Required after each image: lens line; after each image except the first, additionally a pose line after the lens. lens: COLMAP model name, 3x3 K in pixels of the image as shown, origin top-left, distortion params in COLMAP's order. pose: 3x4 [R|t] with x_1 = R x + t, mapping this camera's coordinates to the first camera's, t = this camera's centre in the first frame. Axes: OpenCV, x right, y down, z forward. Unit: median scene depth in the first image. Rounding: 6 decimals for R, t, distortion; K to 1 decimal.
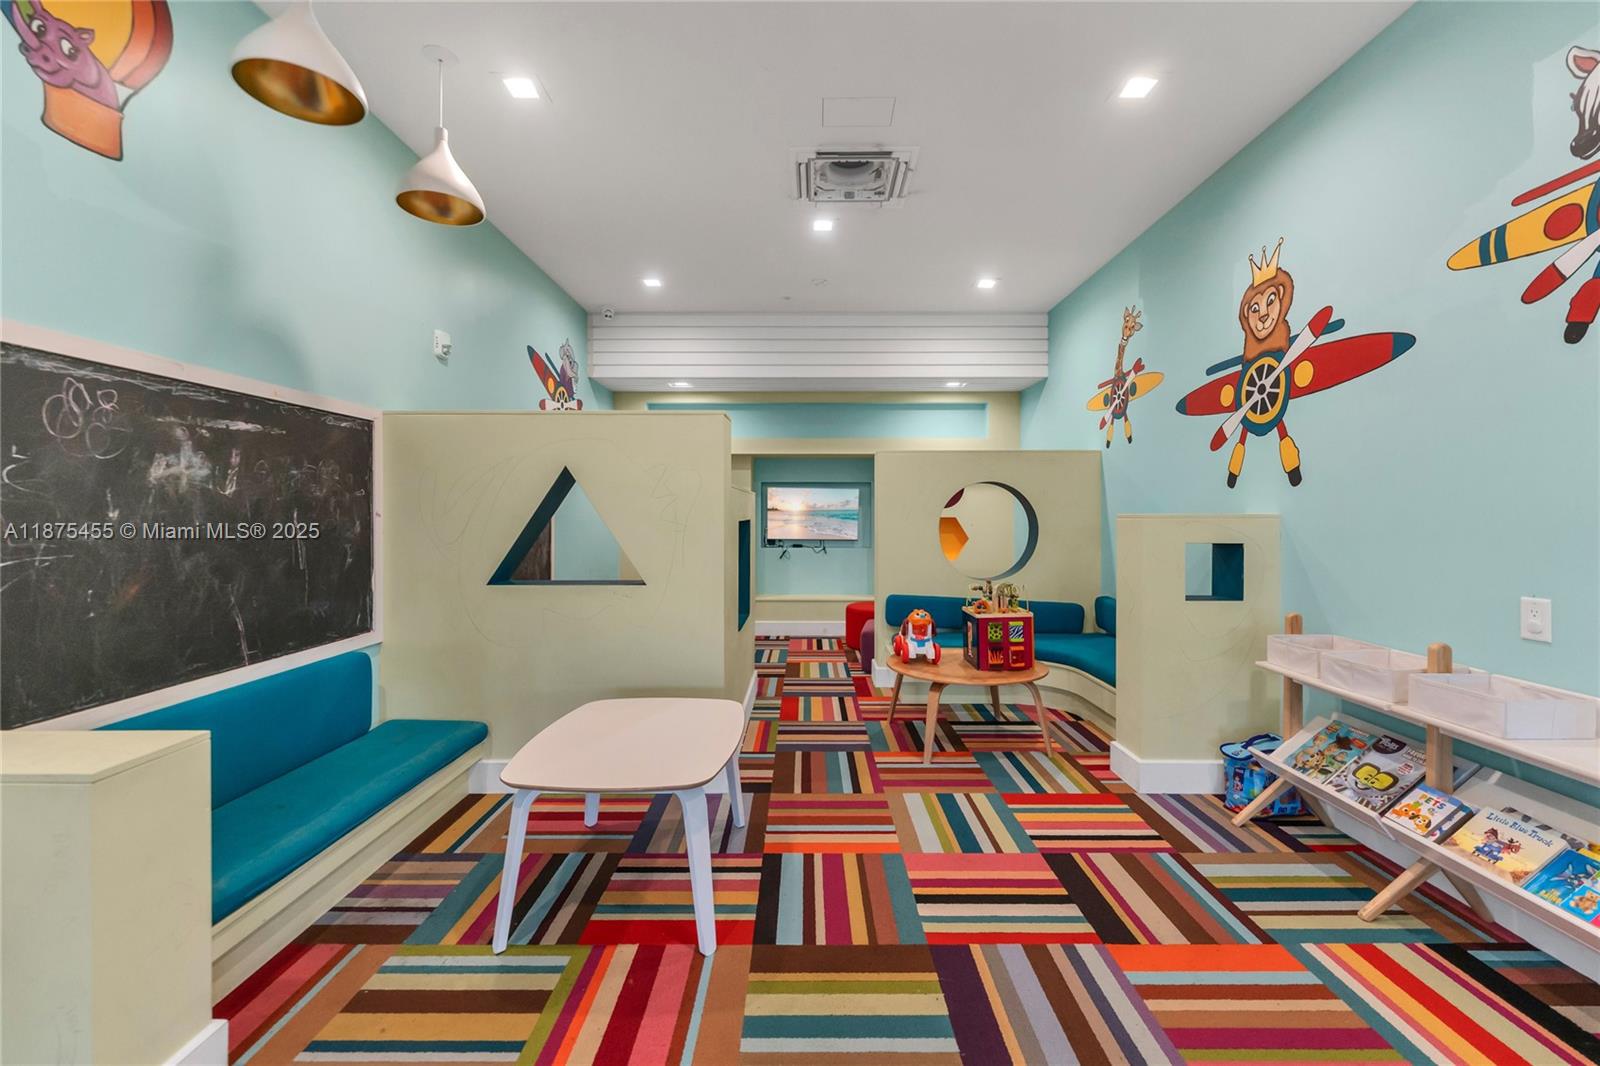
lens RADIAL K [[654.7, 0, 798.5], [0, 654.7, 530.3], [0, 0, 1]] dist [-0.000472, -0.000047]
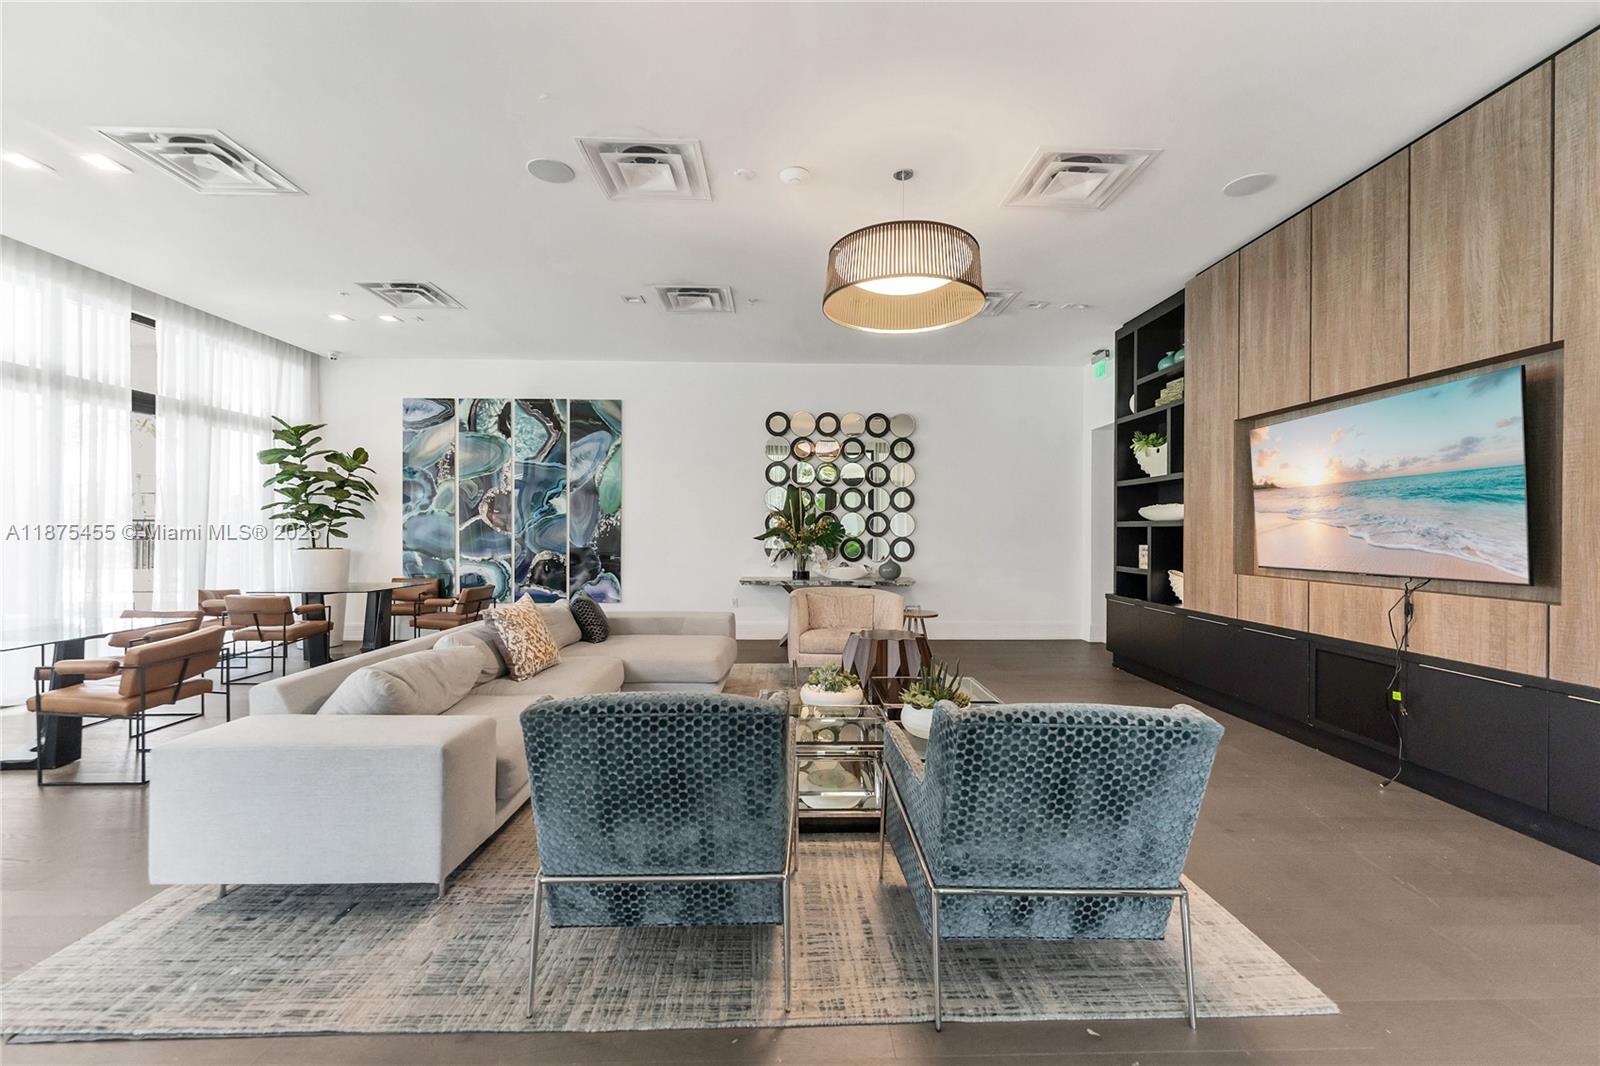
lens RADIAL K [[654.7, 0, 802.6], [0, 654.7, 534.5], [0, 0, 1]] dist [-0.000472, -0.000047]
pose [[0.016202, 0.000684, -0.999868, 0.369478], [-0.006600, 0.999978, 0.000577, 0.000112], [0.999847, 0.006590, 0.016207, 0.701294]]
